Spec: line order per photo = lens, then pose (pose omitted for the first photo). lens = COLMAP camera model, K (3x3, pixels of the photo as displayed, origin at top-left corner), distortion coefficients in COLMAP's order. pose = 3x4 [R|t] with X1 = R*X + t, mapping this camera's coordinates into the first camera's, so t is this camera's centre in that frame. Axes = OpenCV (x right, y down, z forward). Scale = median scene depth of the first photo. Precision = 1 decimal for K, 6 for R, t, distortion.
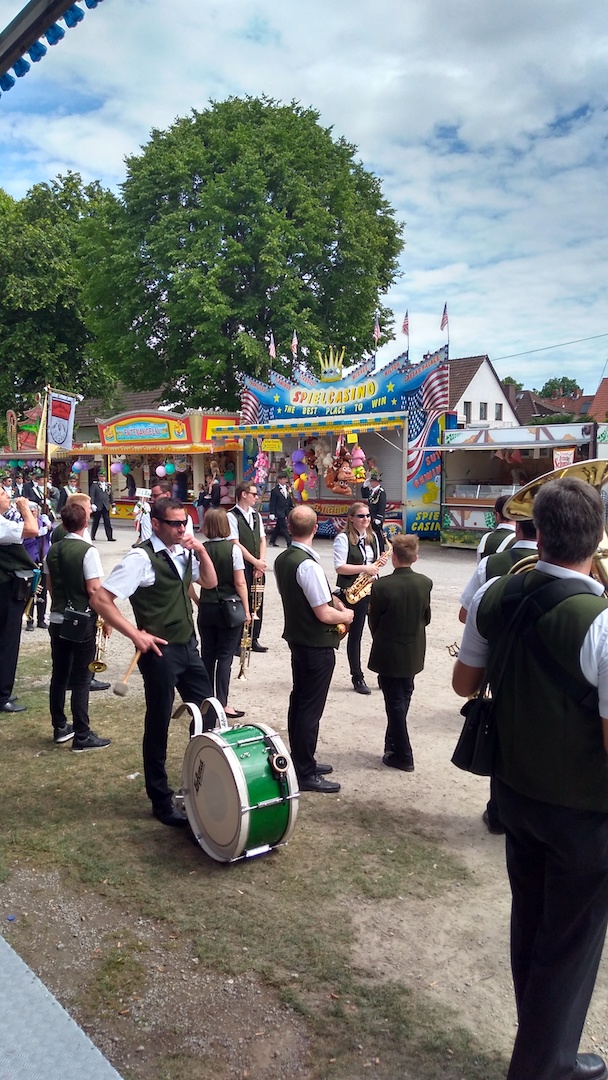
lens RADIAL K [[898.8, 0, 233.8], [0, 898.8, 537.1], [0, 0, 1]] dist [0.073905, -0.100686]
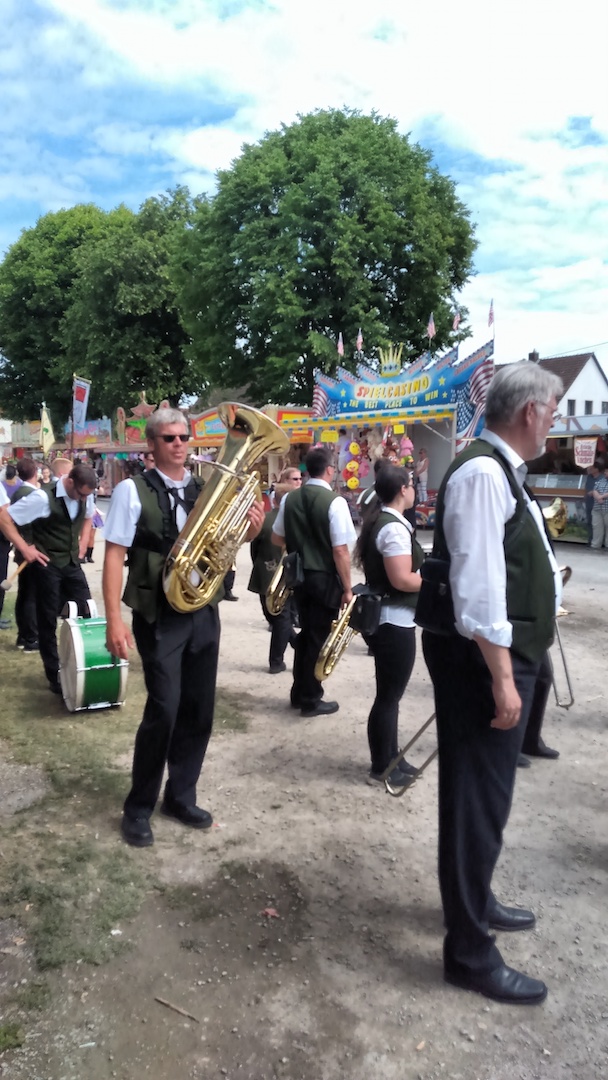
lens RADIAL K [[895.6, 0, 238.6], [0, 895.6, 545.3], [0, 0, 1]] dist [0.069361, -0.089354]
pose [[0.987245, 0.021203, -0.157789, 0.093196], [-0.020019, 0.999758, 0.009087, 0.017831], [0.157943, -0.005812, 0.987431, -0.066282]]
